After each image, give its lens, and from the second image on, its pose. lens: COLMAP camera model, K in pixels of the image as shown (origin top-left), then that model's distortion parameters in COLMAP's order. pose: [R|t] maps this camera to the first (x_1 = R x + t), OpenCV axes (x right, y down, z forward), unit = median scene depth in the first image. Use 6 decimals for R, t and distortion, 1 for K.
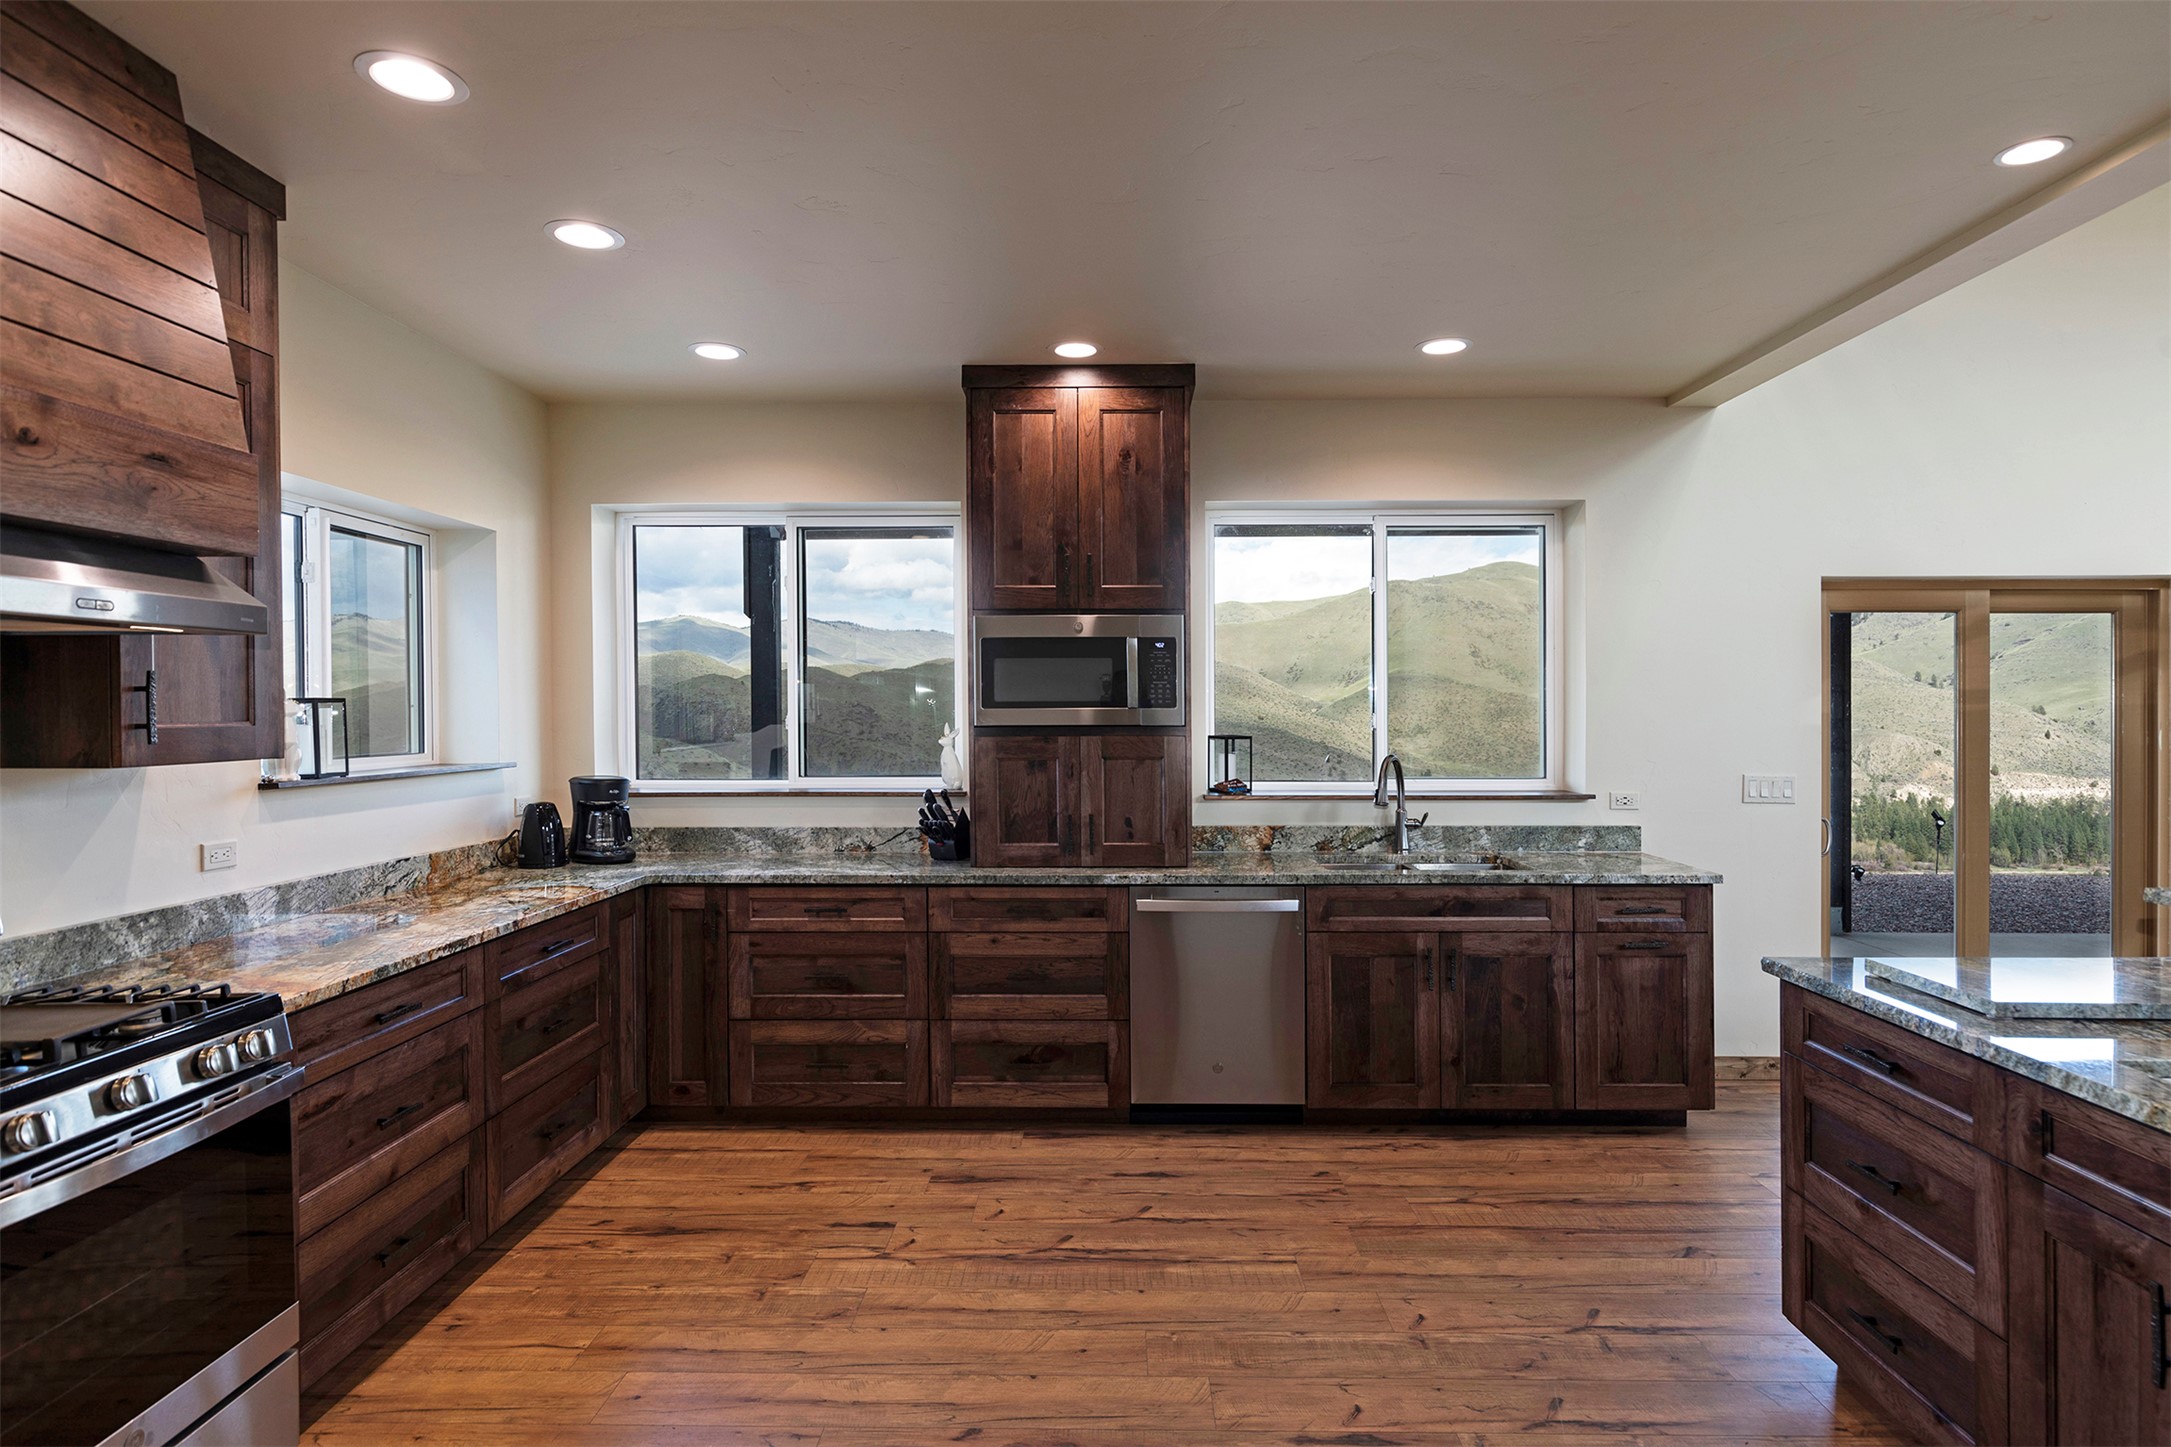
lens RADIAL K [[1162.2, 0, 1095.1], [0, 1162.2, 722.0], [0, 0, 1]] dist [-0.005842, -0.000591]
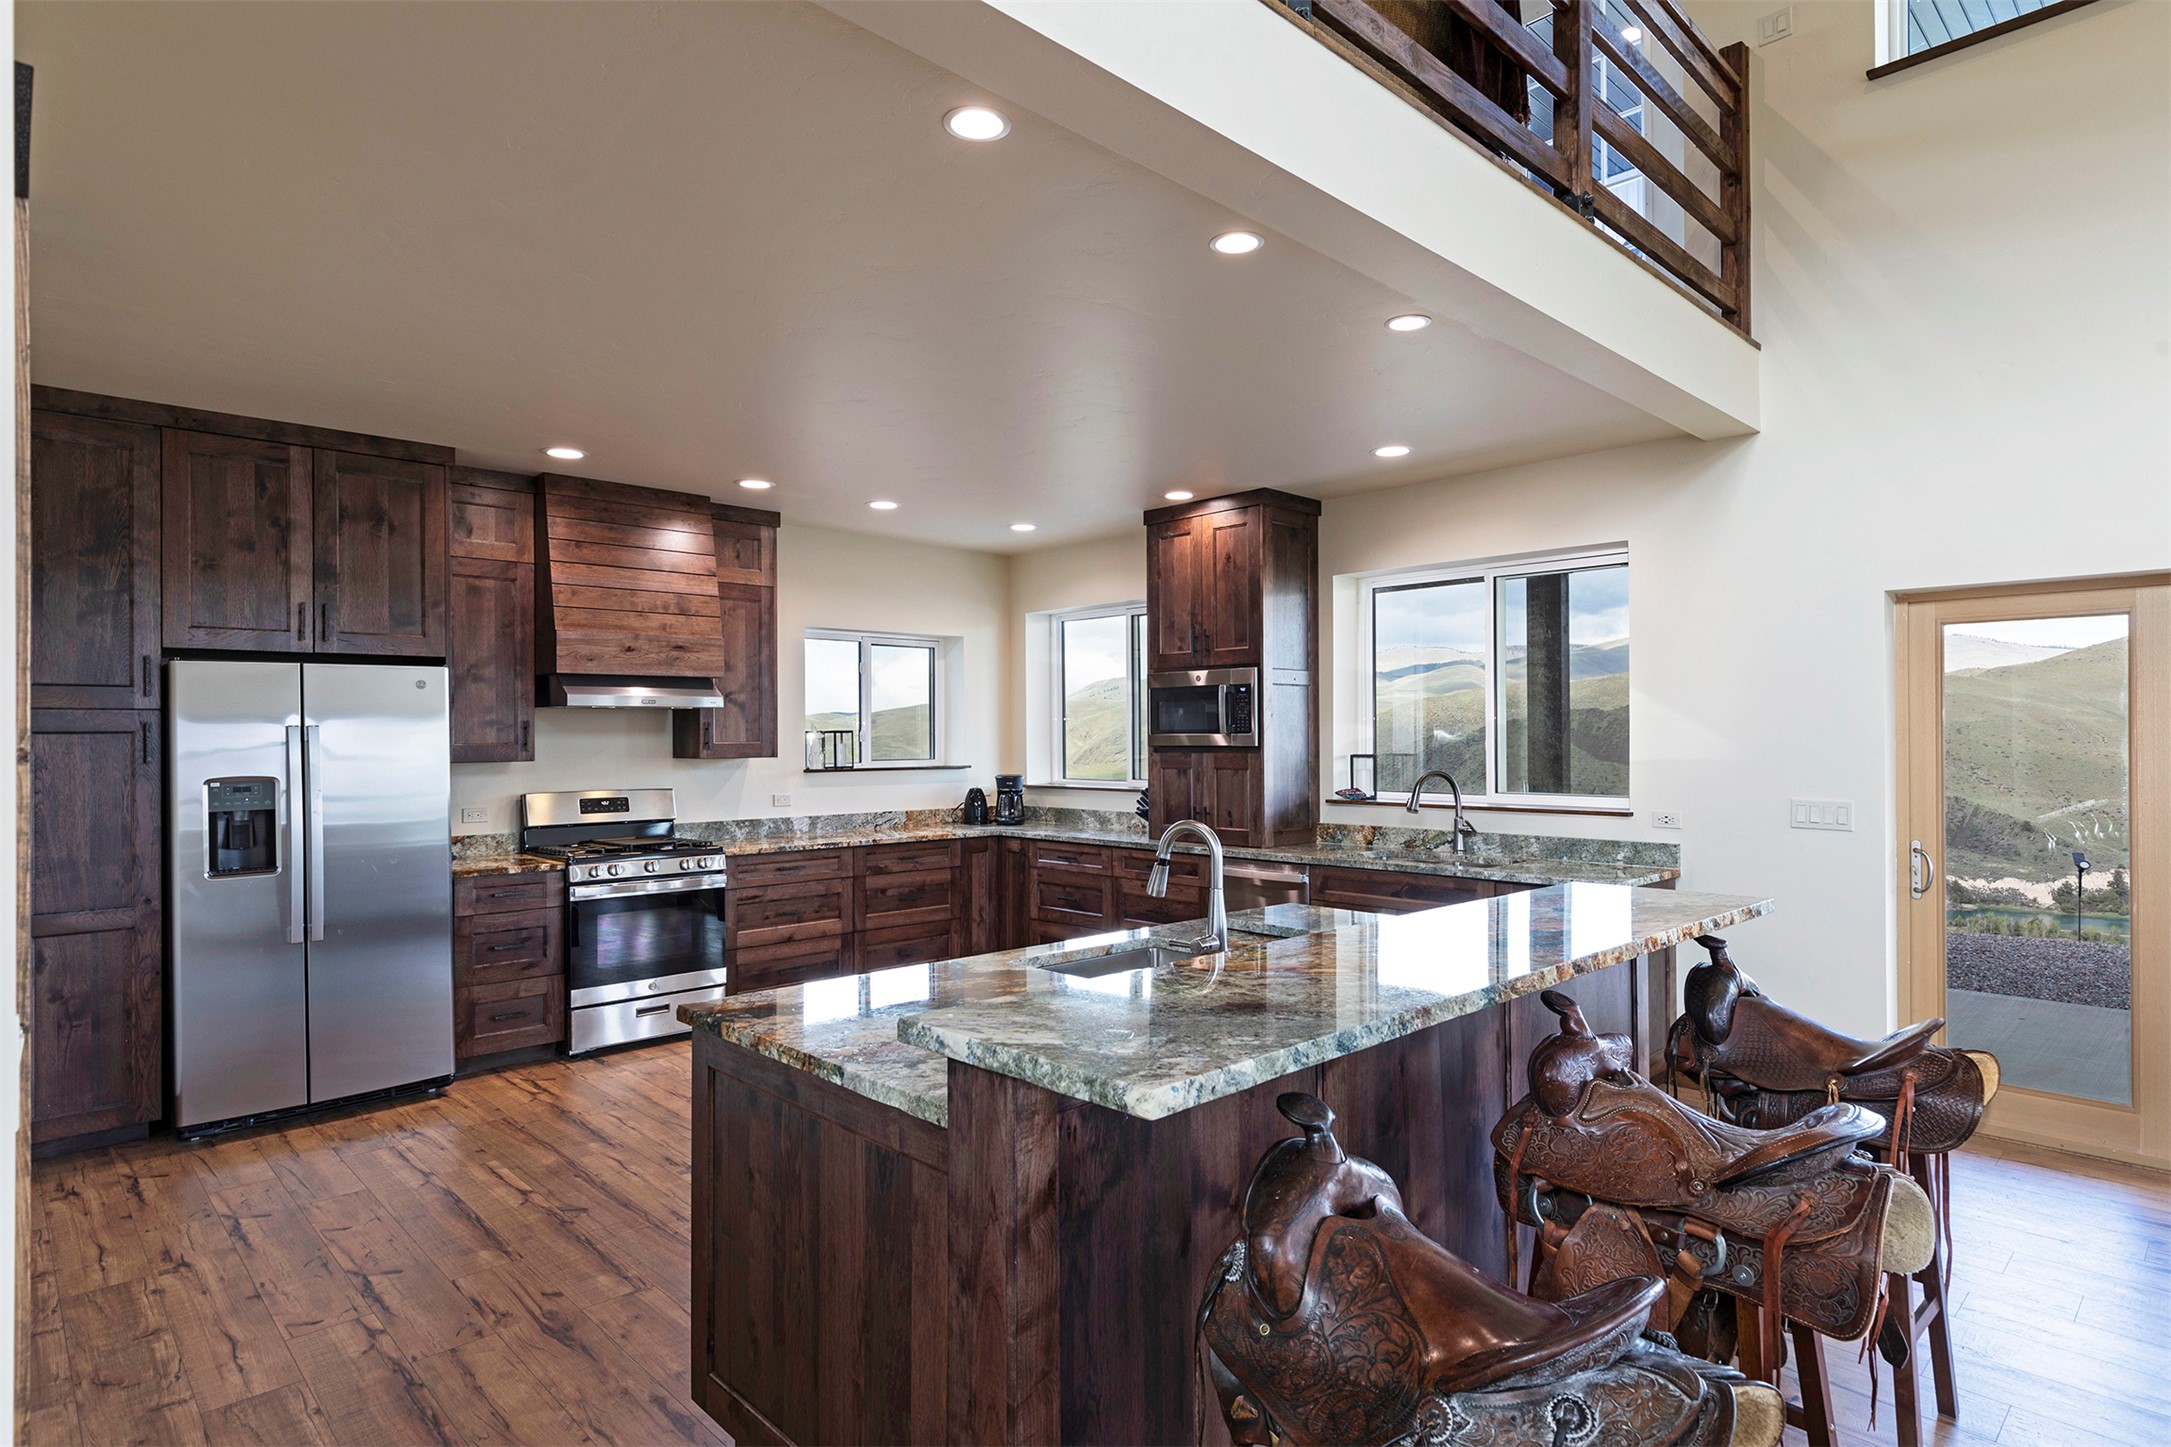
lens RADIAL K [[1162.2, 0, 1081.1], [0, 1162.2, 723.9], [0, 0, 1]] dist [-0.005842, -0.000591]
pose [[0.696999, -0.009786, -0.717006, 0.992016], [-0.004599, 0.999825, -0.018117, 0.002719], [0.717058, 0.015926, 0.696832, -0.137535]]
